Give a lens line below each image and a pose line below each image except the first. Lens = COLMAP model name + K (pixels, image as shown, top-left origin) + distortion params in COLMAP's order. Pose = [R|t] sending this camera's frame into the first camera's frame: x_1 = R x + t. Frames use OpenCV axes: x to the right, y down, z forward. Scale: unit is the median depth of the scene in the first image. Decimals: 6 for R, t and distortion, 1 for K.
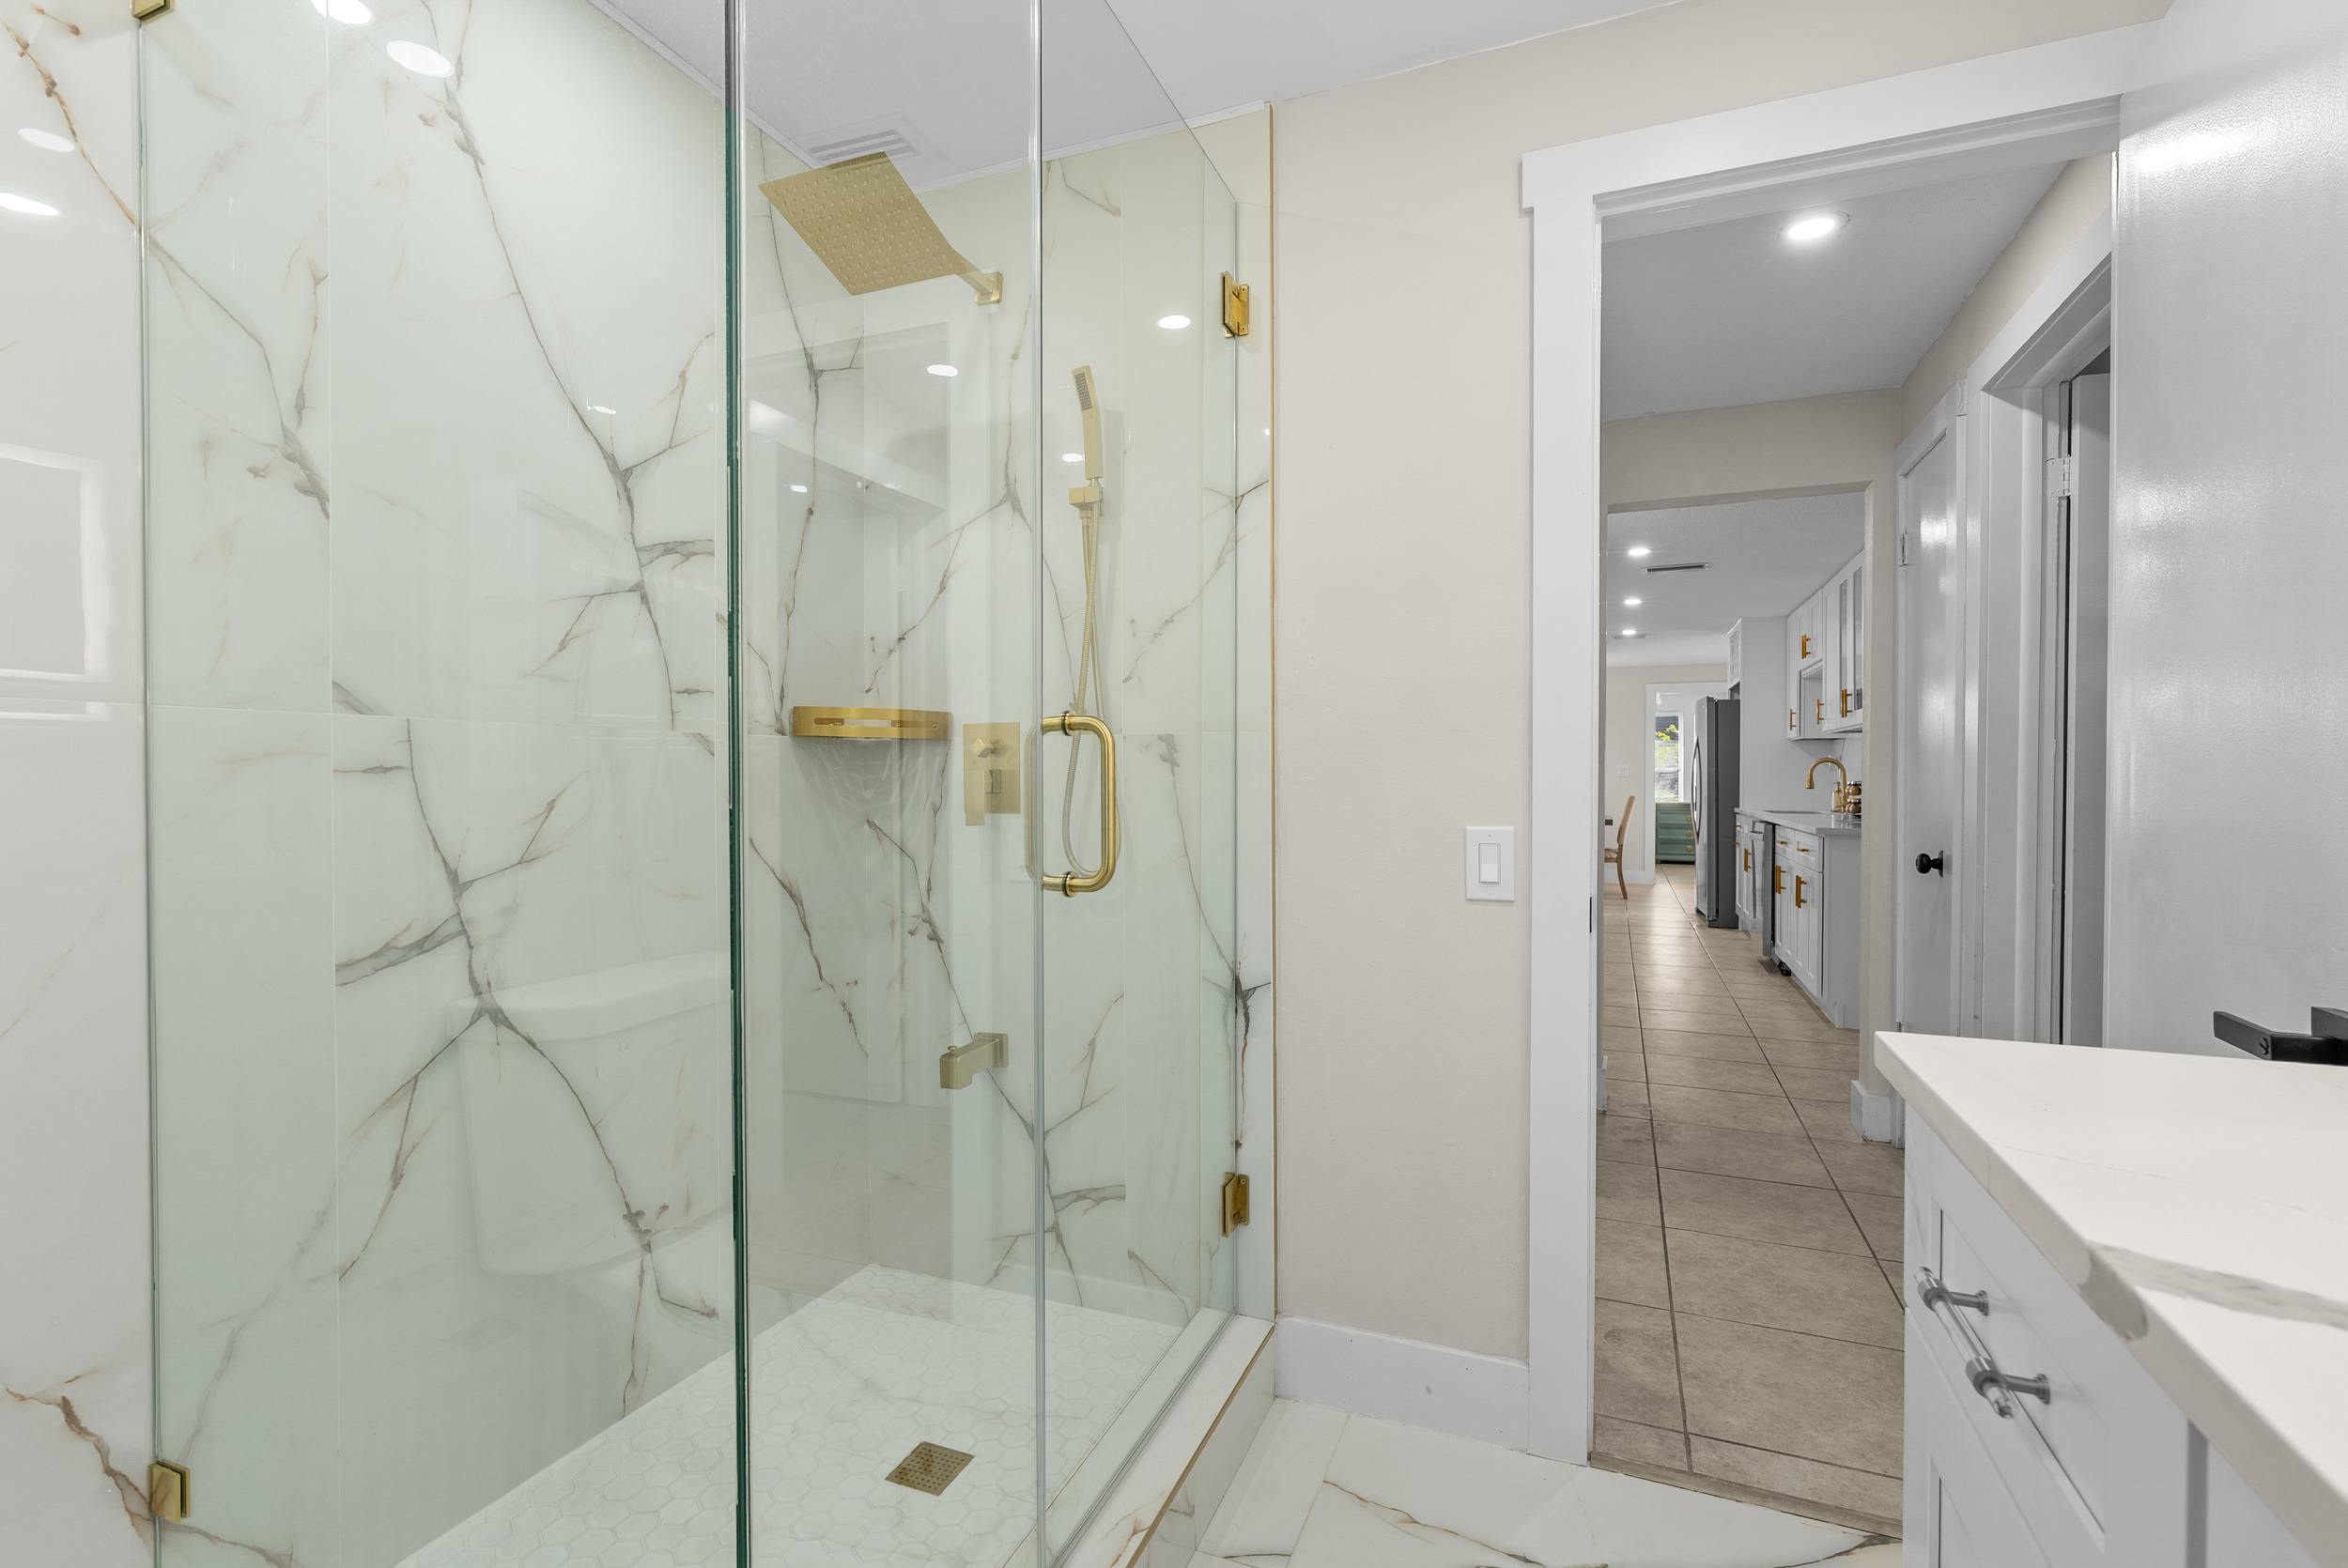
lens RADIAL K [[1058.0, 0, 1174.0], [0, 1058.0, 787.8], [0, 0, 1]] dist [-0.006908, 0.003000]
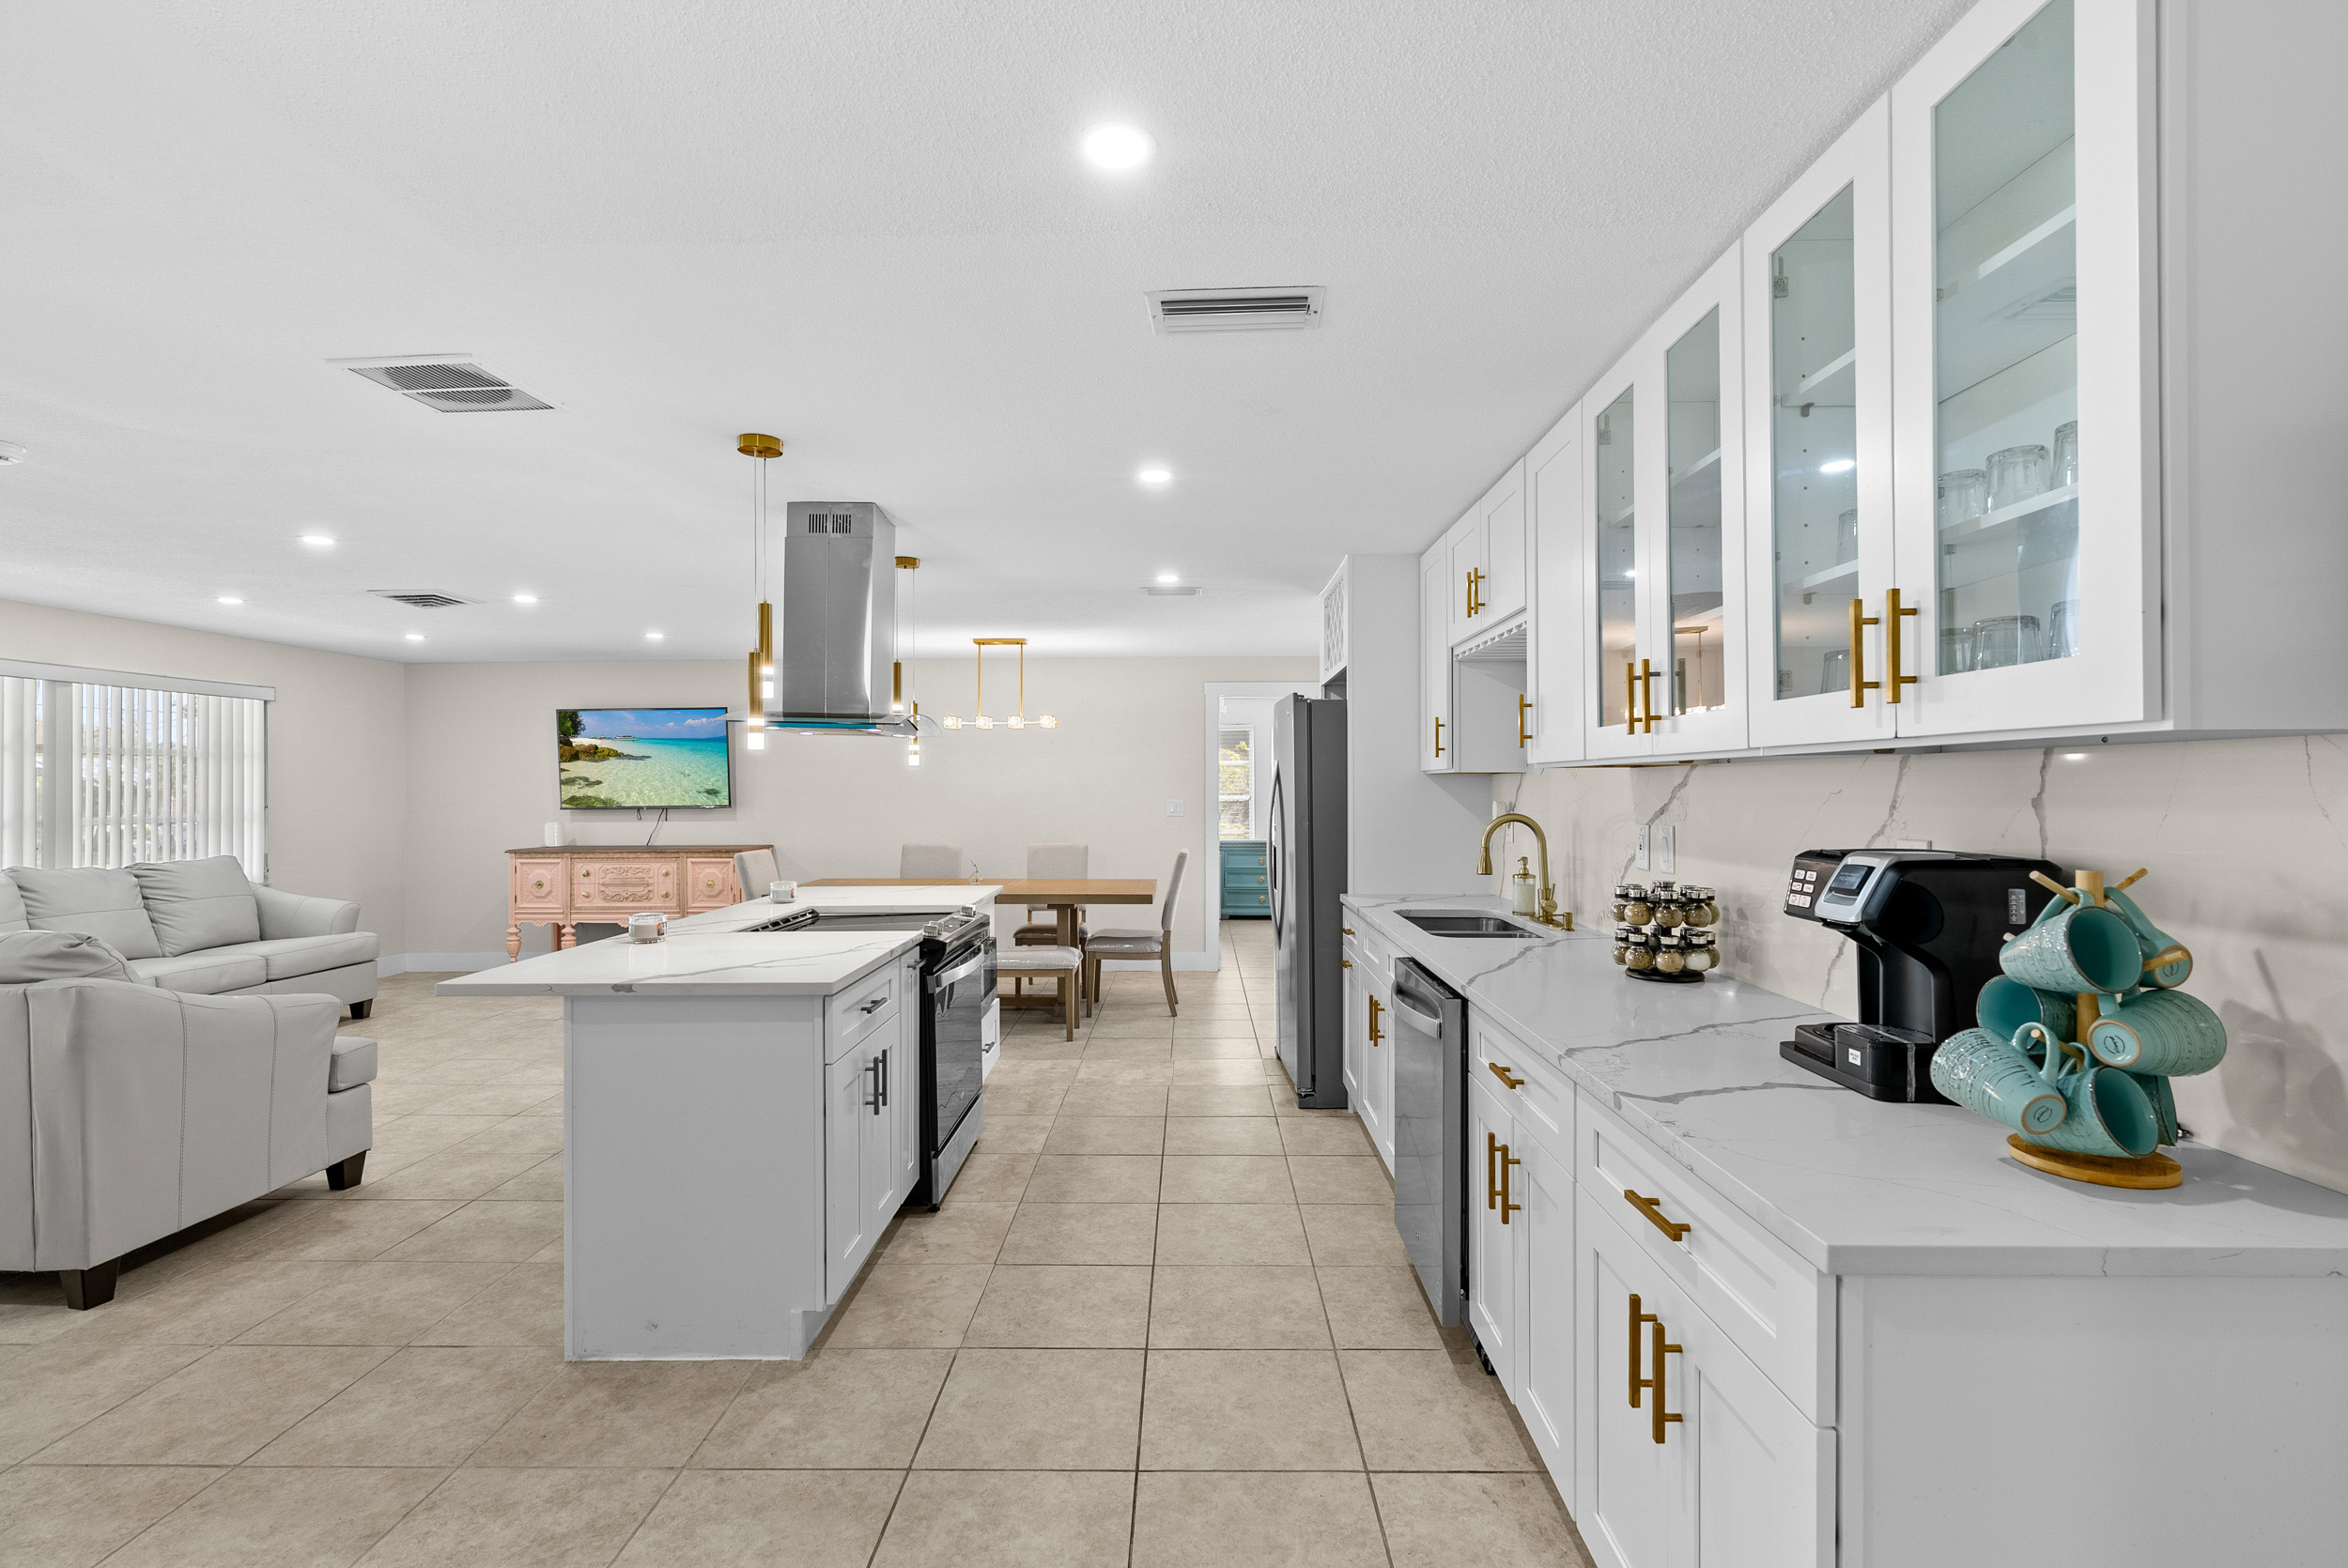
lens RADIAL K [[1058.0, 0, 1174.1], [0, 1058.0, 785.7], [0, 0, 1]] dist [-0.006908, 0.003000]
pose [[0.930662, -0.000637, 0.365880, 0.196786], [0.004847, 0.999932, -0.010588, -0.025982], [-0.365848, 0.011627, 0.930602, 0.410570]]
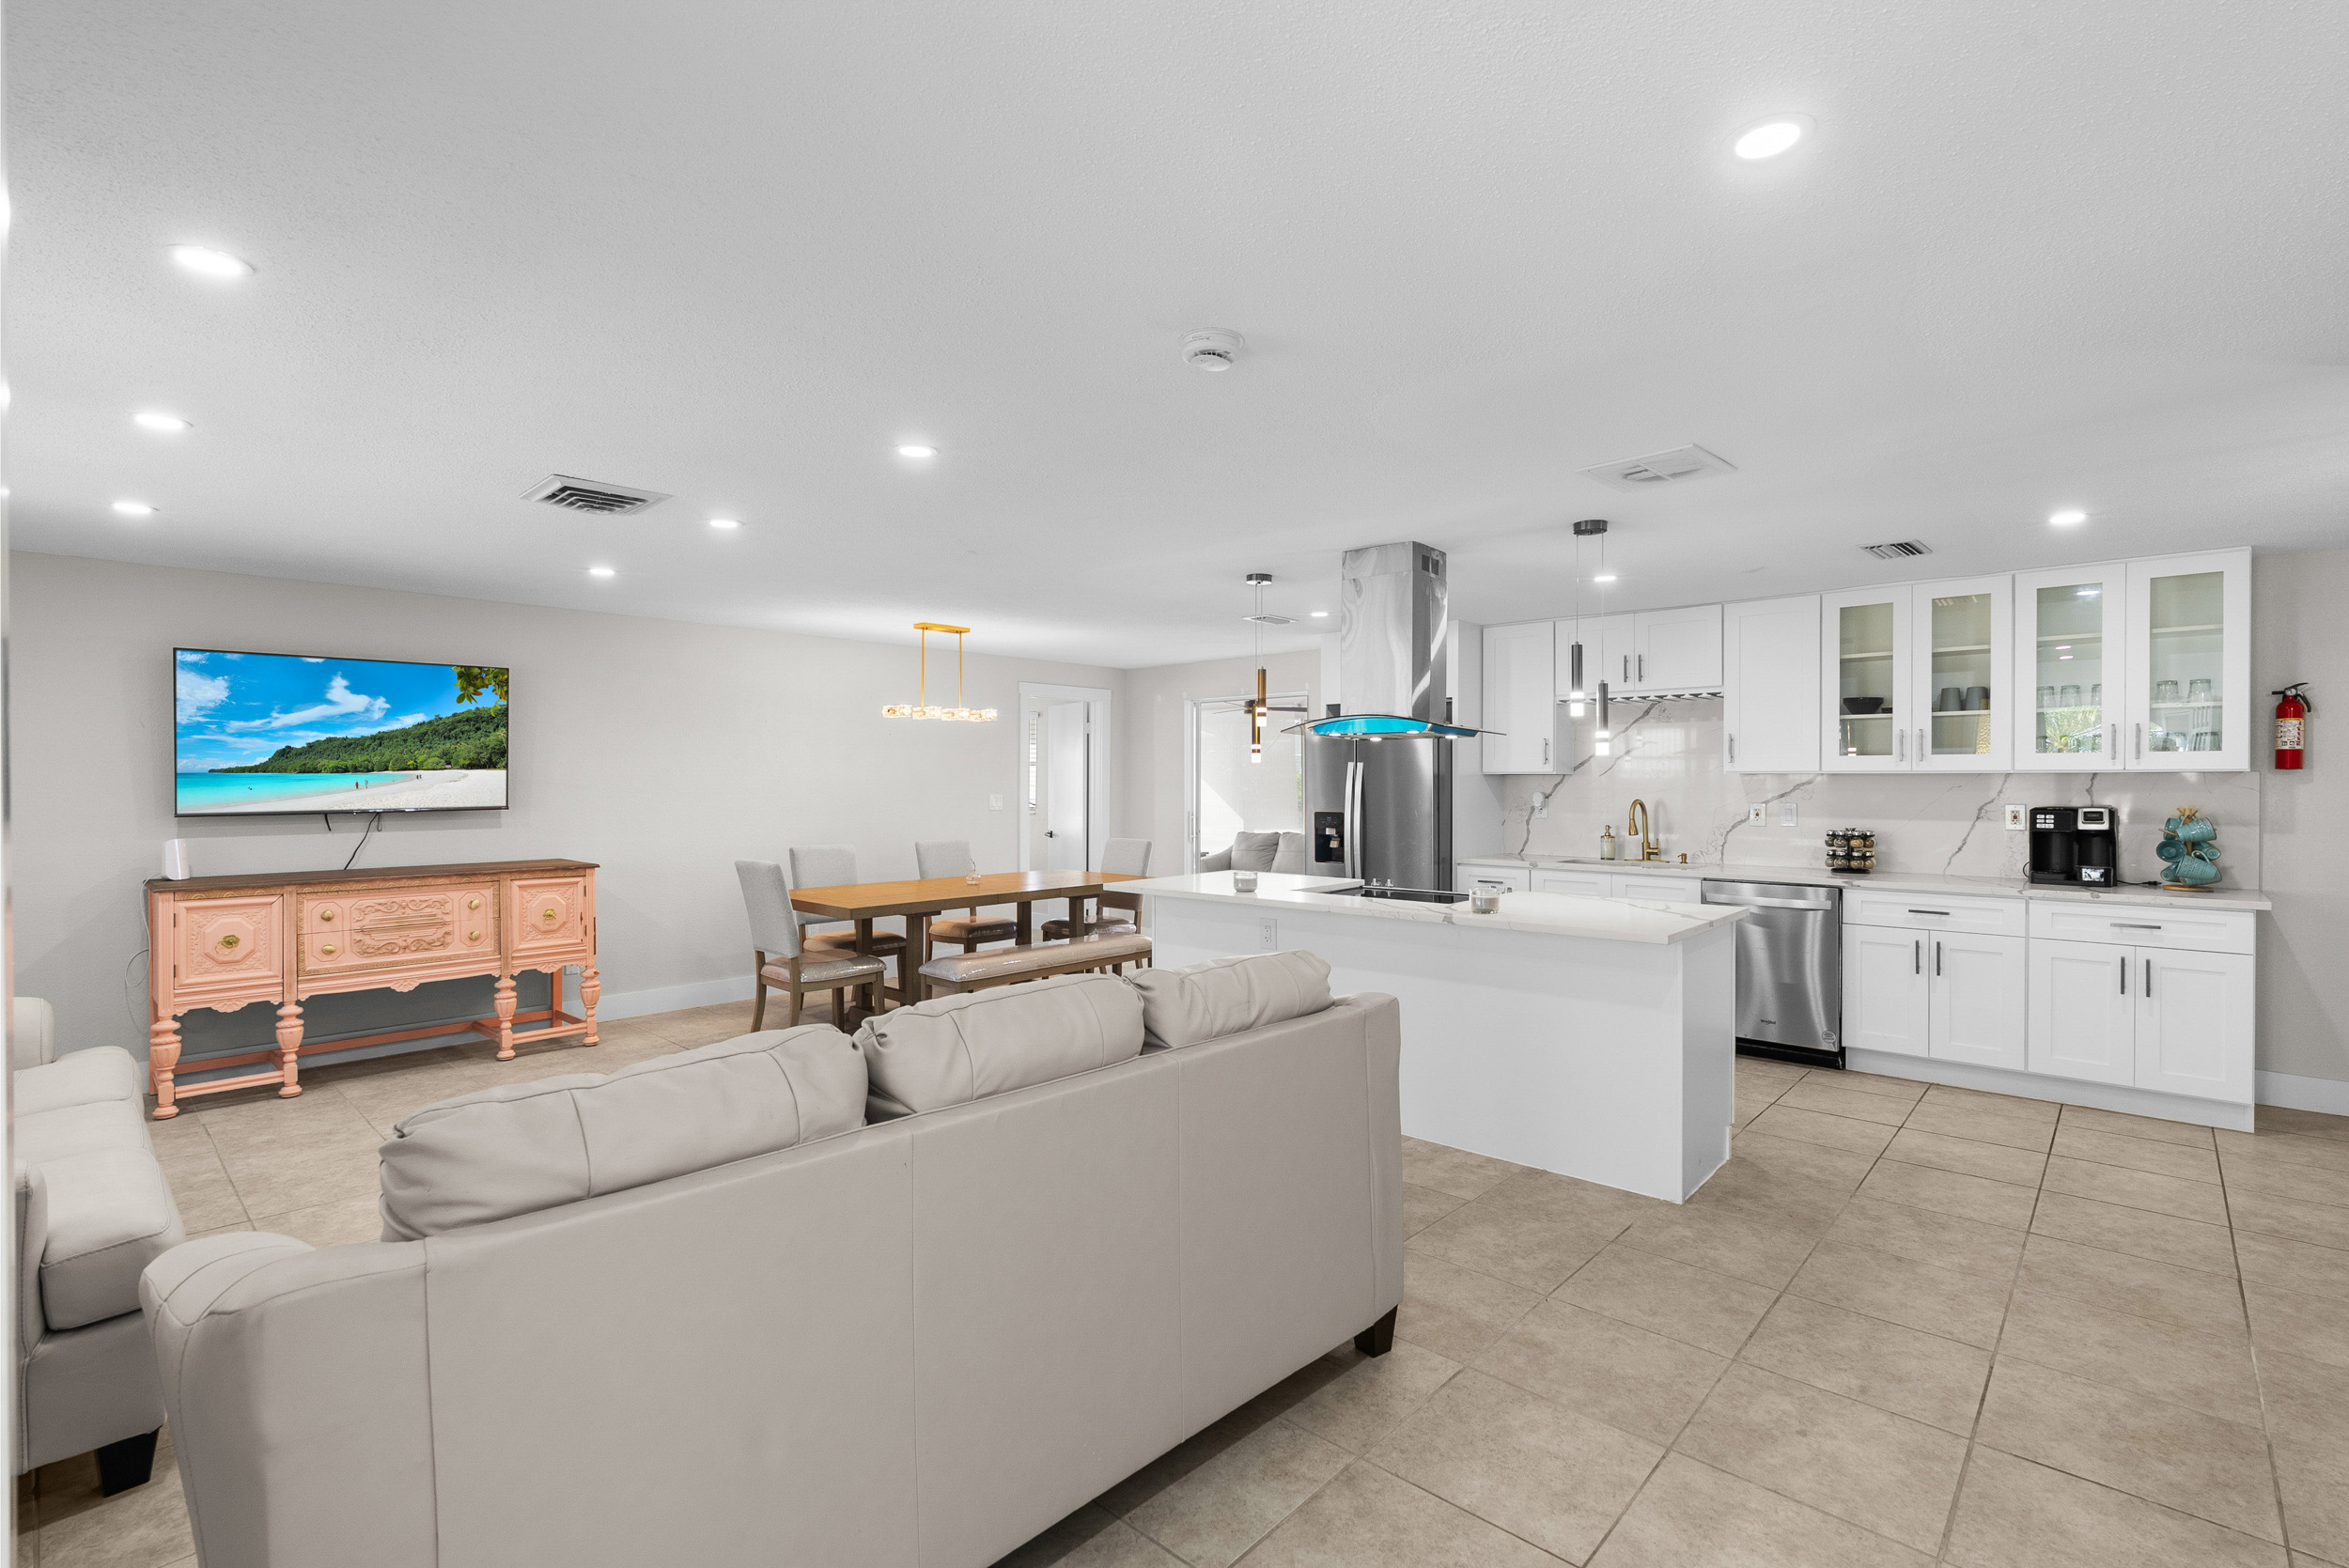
lens RADIAL K [[1058.5, 0, 1176.9], [0, 1058.5, 790.8], [0, 0, 1]] dist [-0.006908, 0.003000]
pose [[0.345526, -0.006026, 0.938390, -0.228498], [0.007114, 0.999967, 0.003802, -0.029028], [-0.938382, 0.005362, 0.345558, 0.737121]]
